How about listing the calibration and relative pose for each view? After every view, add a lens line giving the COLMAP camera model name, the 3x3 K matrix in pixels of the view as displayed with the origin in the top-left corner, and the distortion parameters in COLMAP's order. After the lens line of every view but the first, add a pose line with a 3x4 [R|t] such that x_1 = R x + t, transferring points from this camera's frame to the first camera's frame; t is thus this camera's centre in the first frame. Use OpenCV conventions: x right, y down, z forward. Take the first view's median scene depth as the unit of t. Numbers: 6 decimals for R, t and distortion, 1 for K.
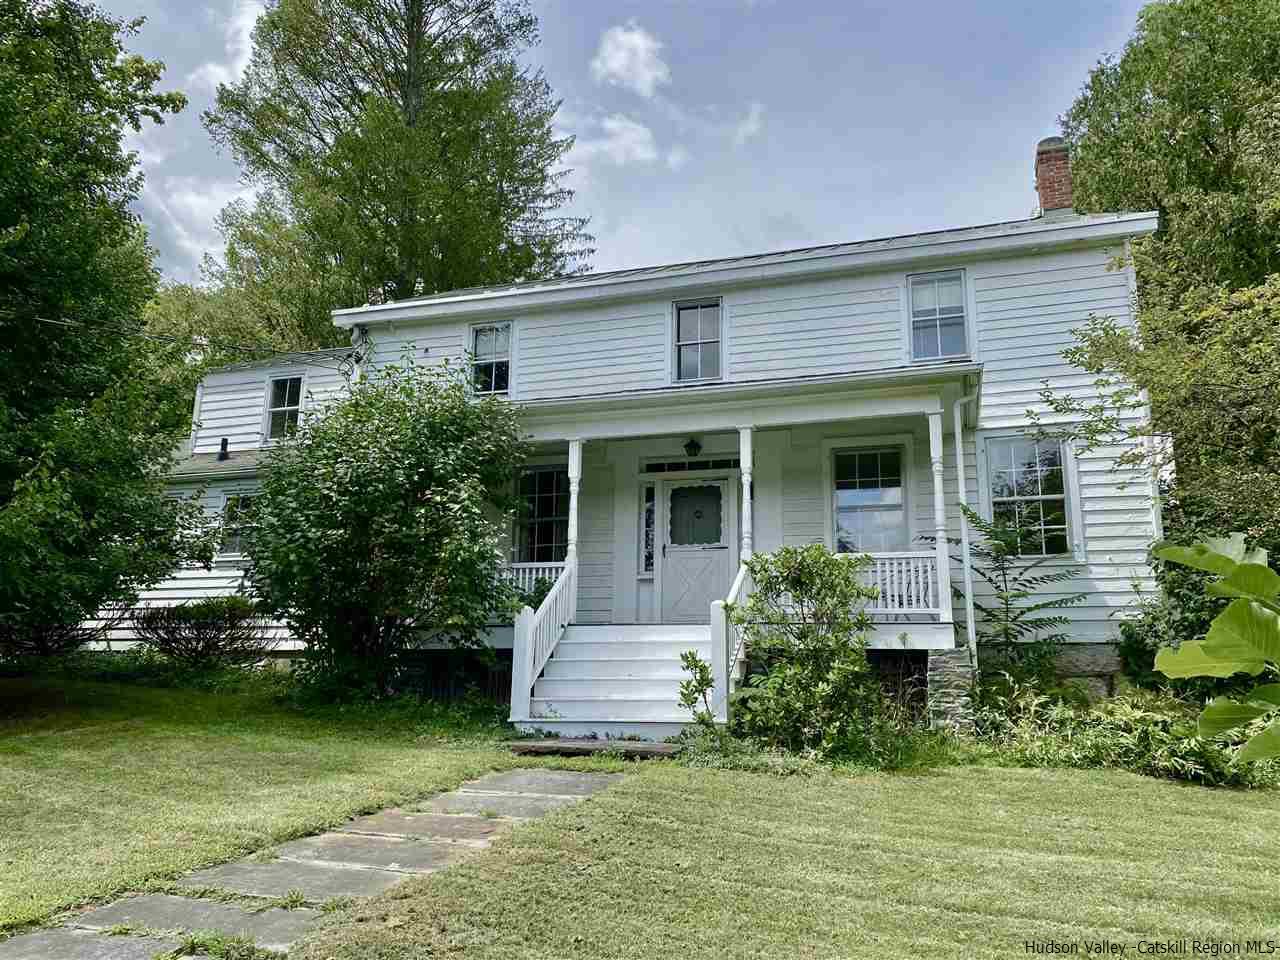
lens RADIAL K [[958.4, 0, 639.3], [0, 958.4, 483.0], [0, 0, 1]] dist [0.026659, -0.000667]
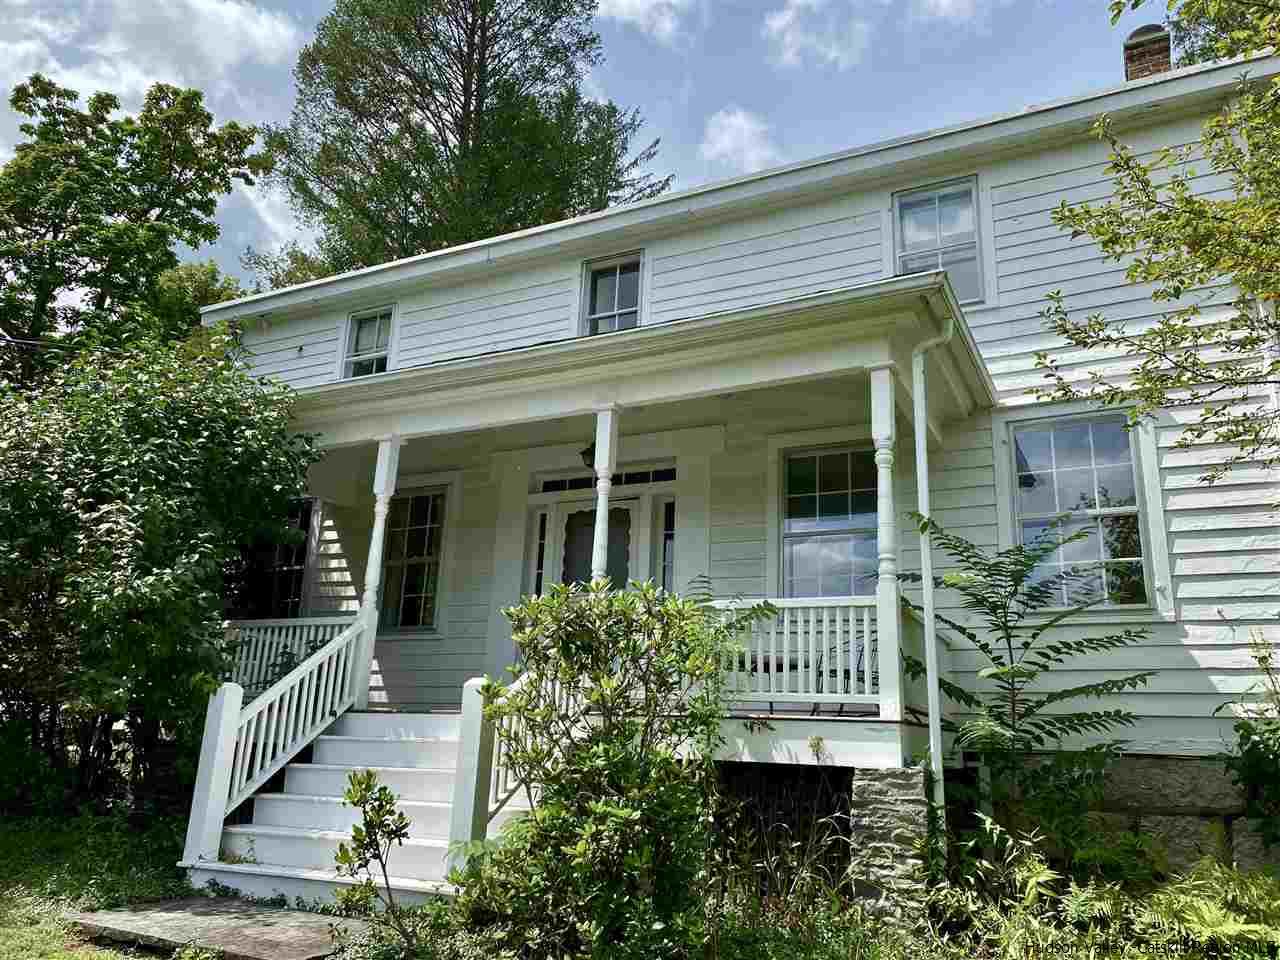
lens RADIAL K [[968.0, 0, 640.5], [0, 968.0, 488.4], [0, 0, 1]] dist [0.018495, 0.001052]
pose [[0.987024, -0.018975, -0.159445, 0.236290], [0.009165, 0.998032, -0.062038, 0.037016], [0.160309, 0.059771, 0.985256, 0.352248]]
